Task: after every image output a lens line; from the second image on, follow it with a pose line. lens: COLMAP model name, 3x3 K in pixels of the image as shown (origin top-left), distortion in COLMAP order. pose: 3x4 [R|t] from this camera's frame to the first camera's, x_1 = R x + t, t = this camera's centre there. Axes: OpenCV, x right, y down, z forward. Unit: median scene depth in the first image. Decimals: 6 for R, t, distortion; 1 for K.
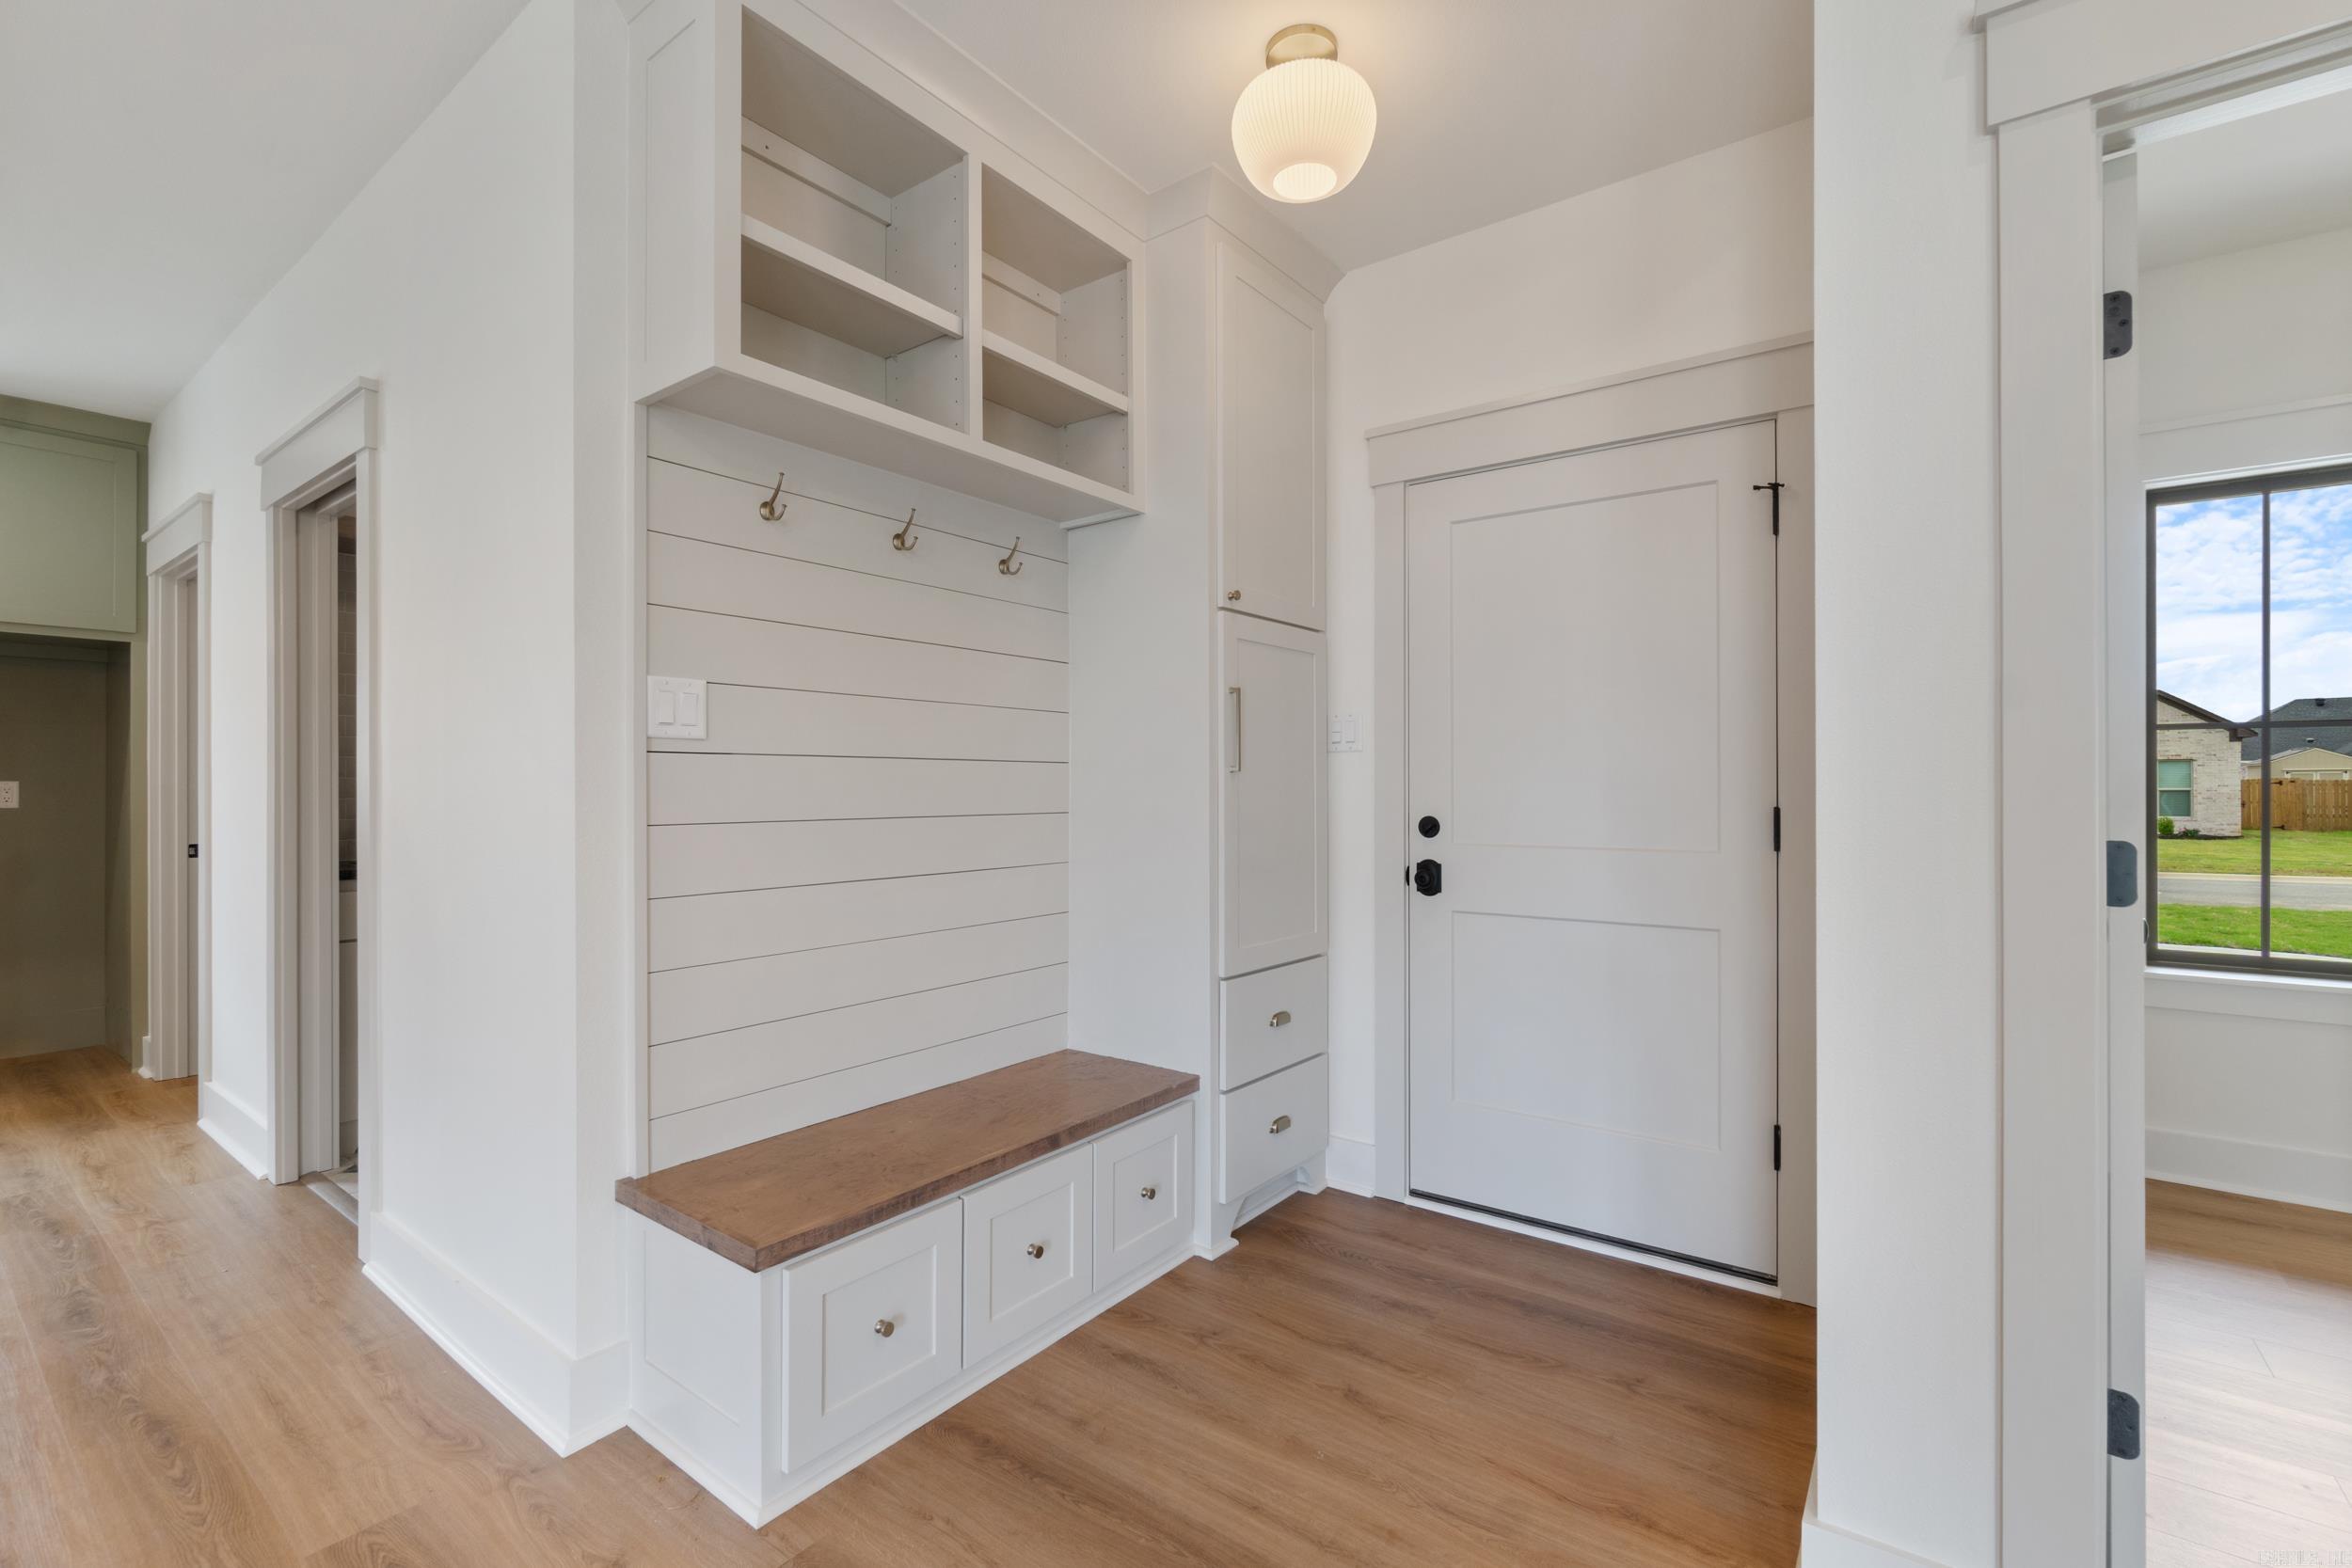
lens RADIAL K [[1023.3, 0, 1161.4], [0, 1023.3, 781.3], [0, 0, 1]] dist [0.001009, 0.000345]
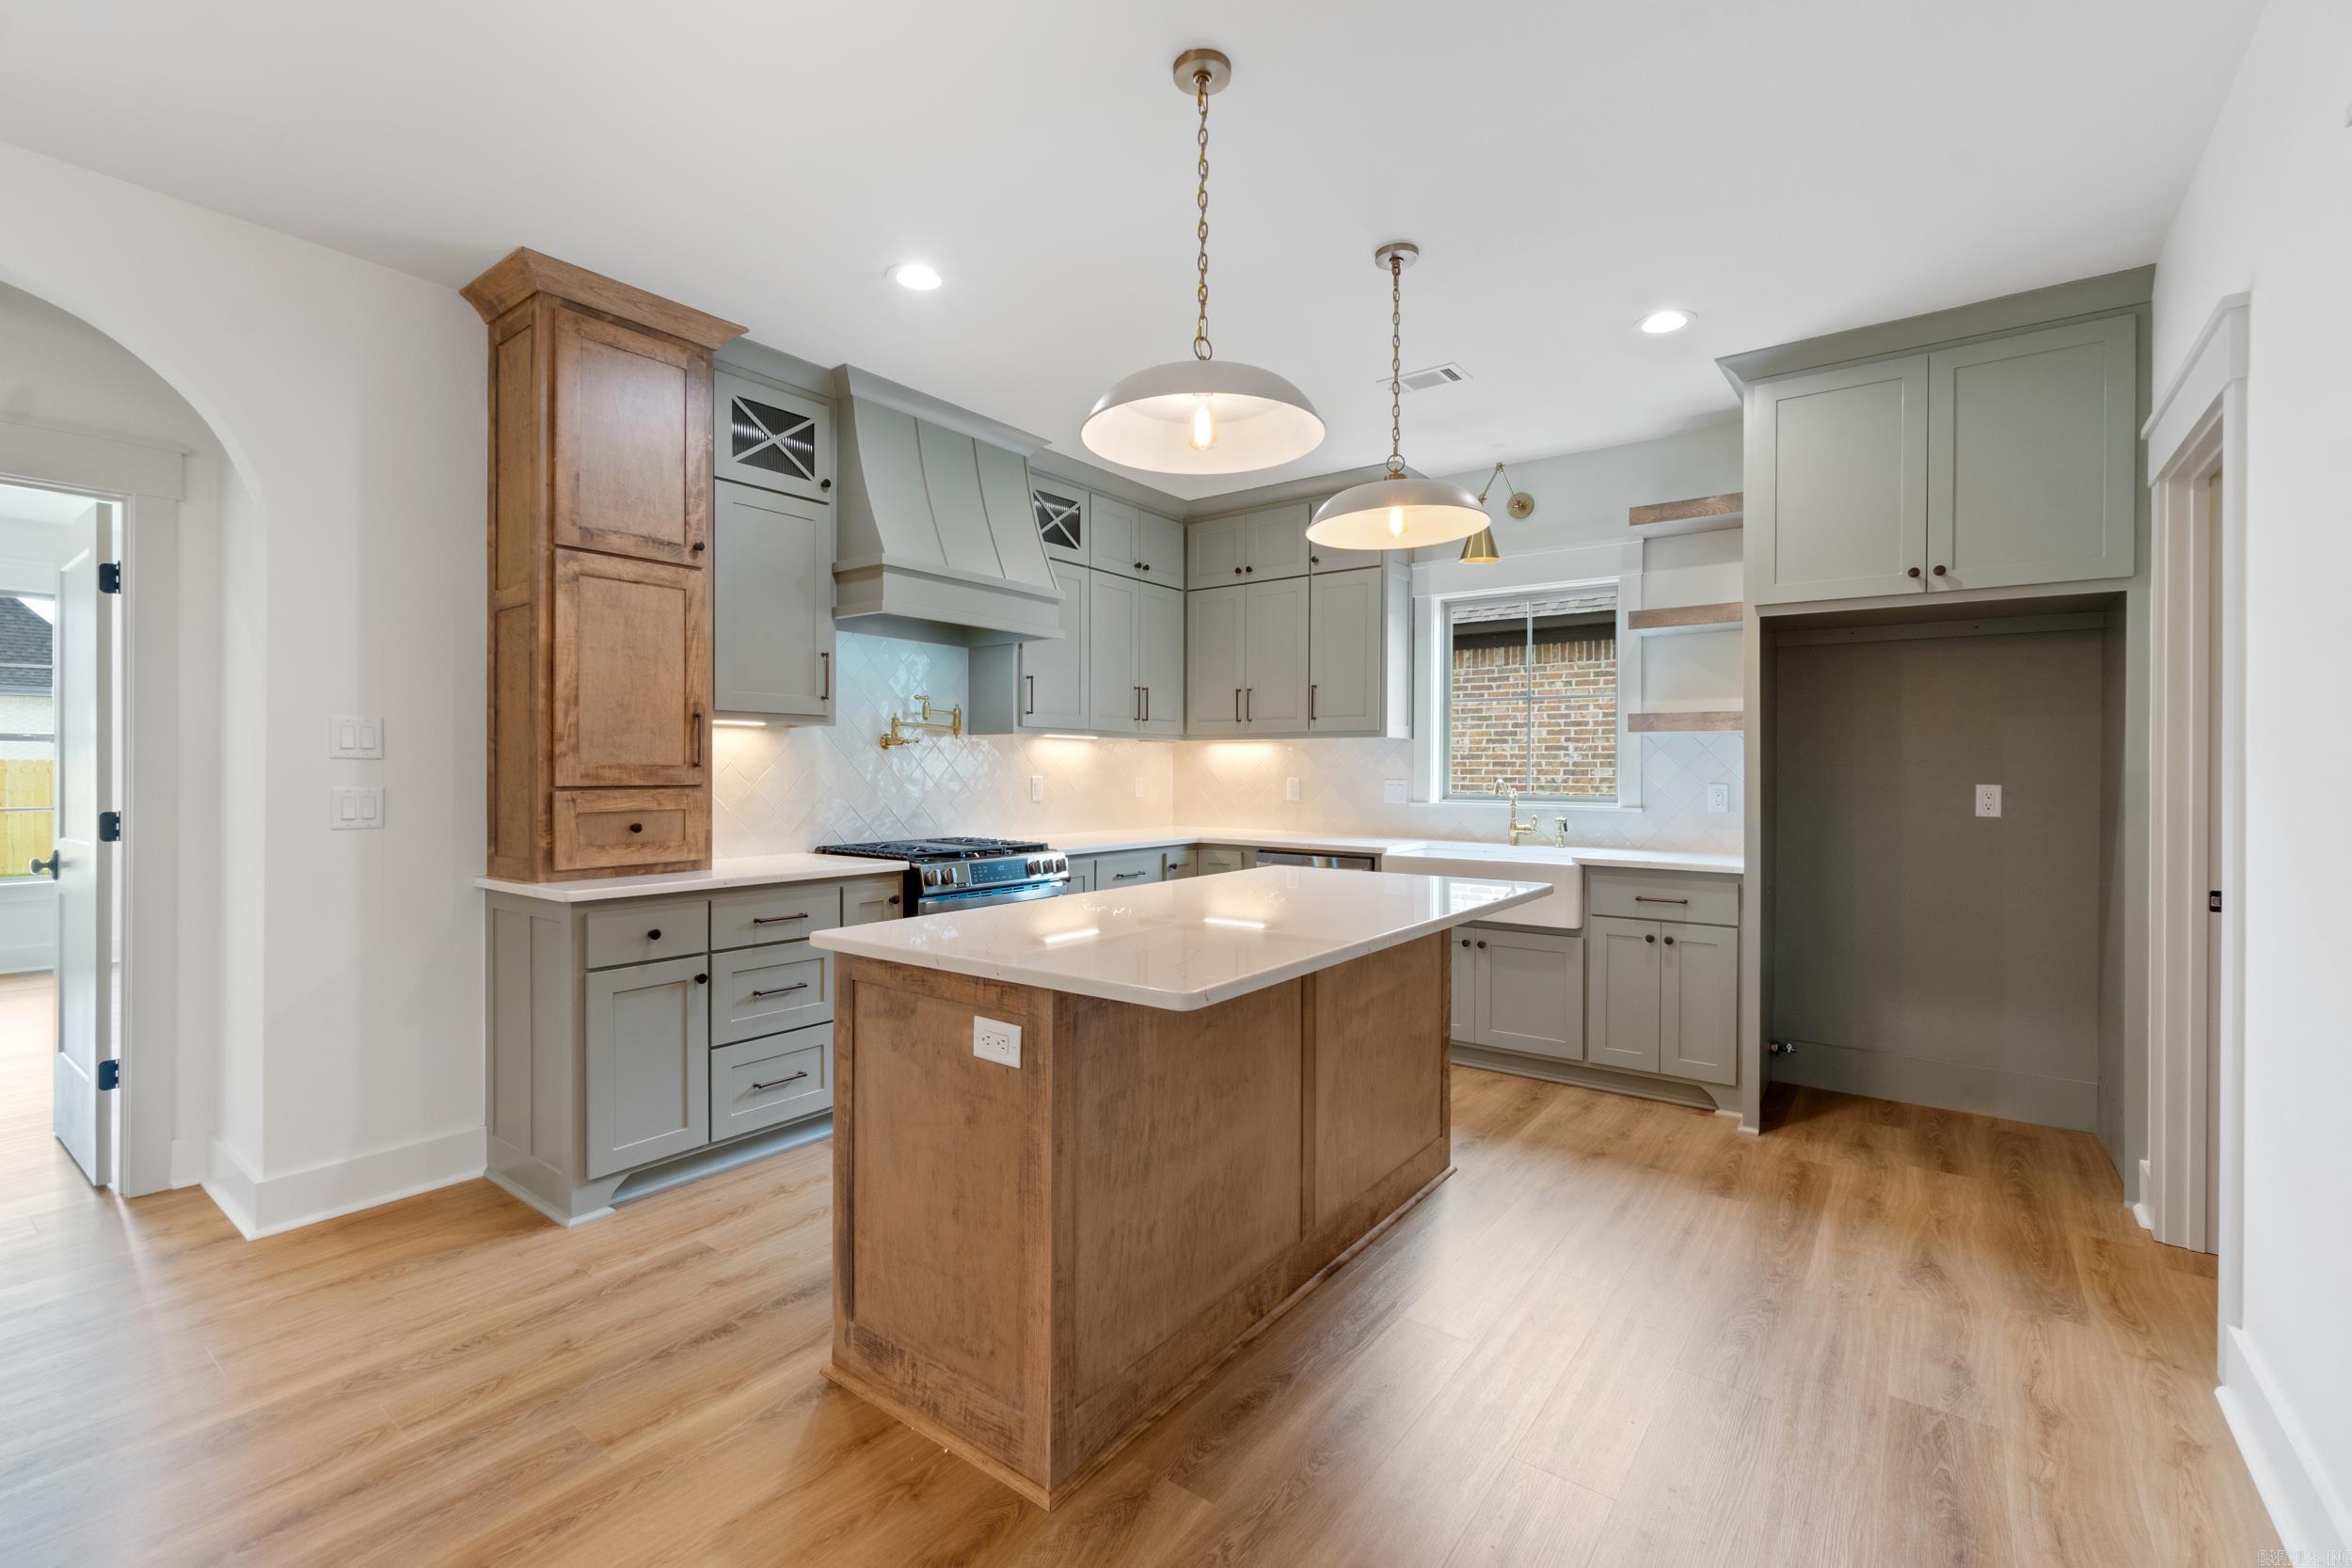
lens RADIAL K [[1021.4, 0, 1166.8], [0, 1021.4, 771.1], [0, 0, 1]] dist [-0.002041, 0.000004]
pose [[0.004778, 0.004397, -0.999979, -0.458876], [-0.000780, 0.999990, 0.004394, -0.021686], [0.999988, 0.000759, 0.004781, 0.502733]]
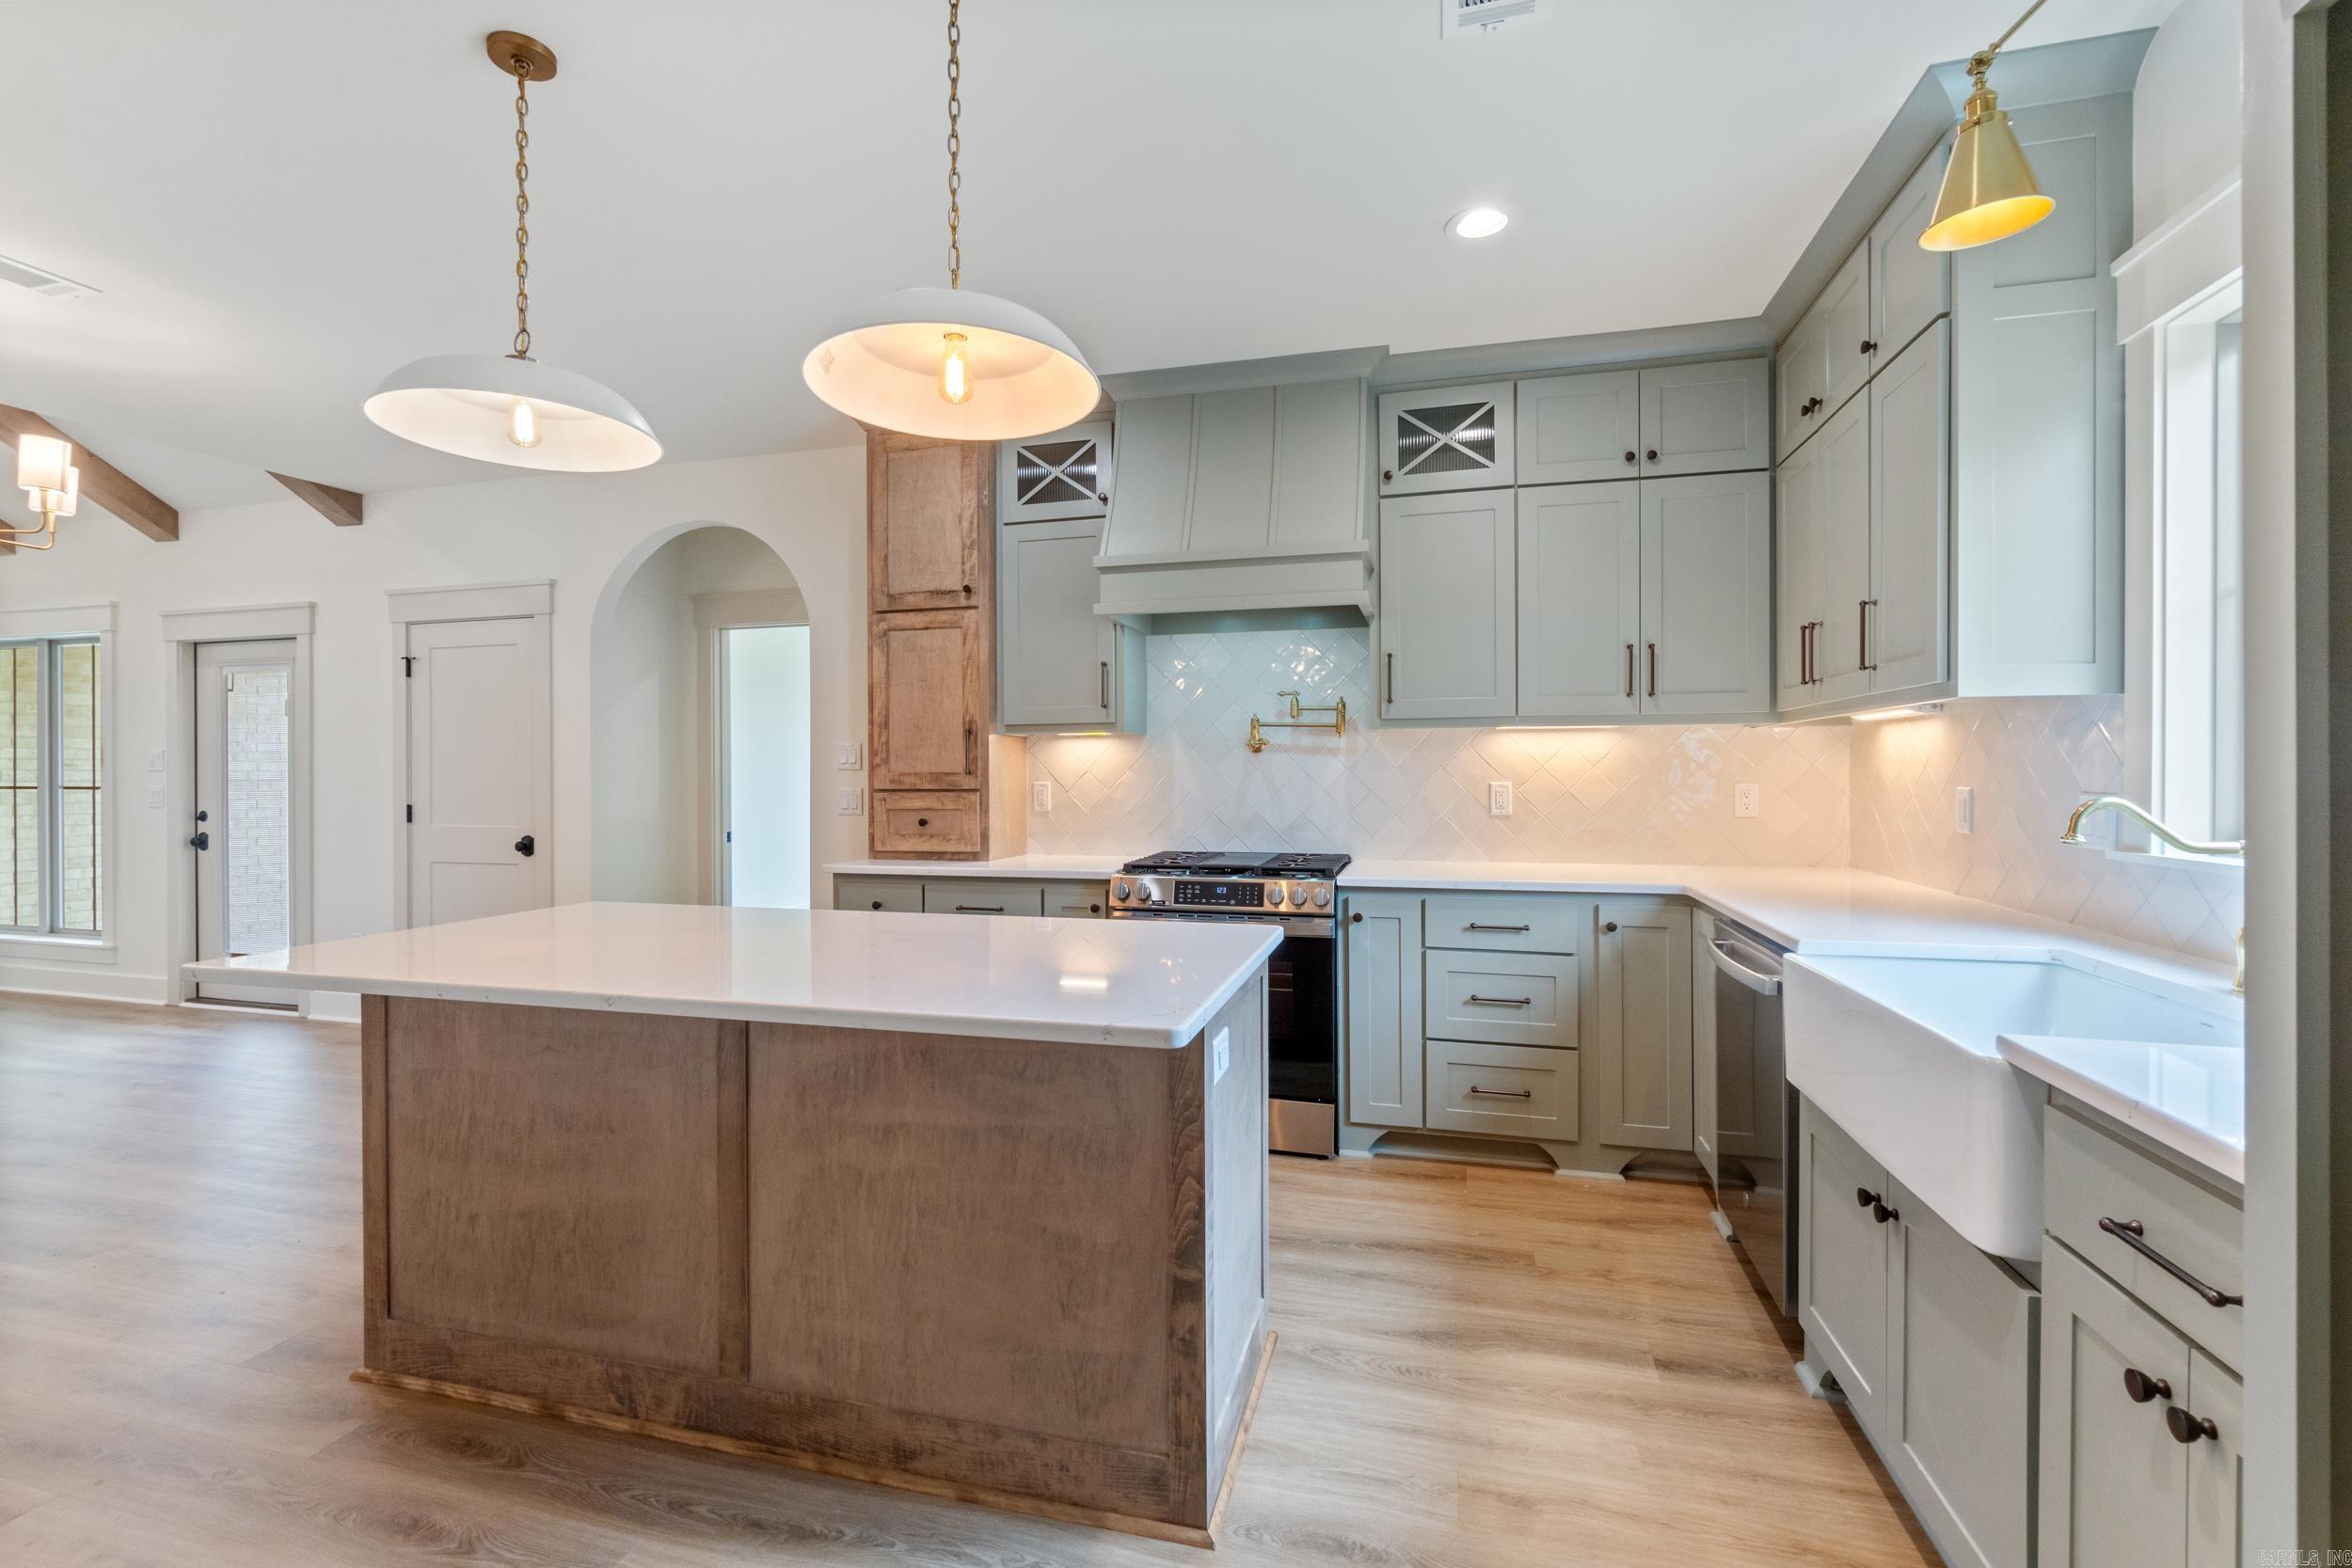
lens RADIAL K [[1025.8, 0, 1168.0], [0, 1025.8, 779.0], [0, 0, 1]] dist [-0.003526, -0.000544]
pose [[-0.927282, 0.008108, -0.374275, -1.329129], [0.007232, 0.999967, 0.003744, -0.017449], [0.374293, 0.000765, -0.927310, 1.343423]]
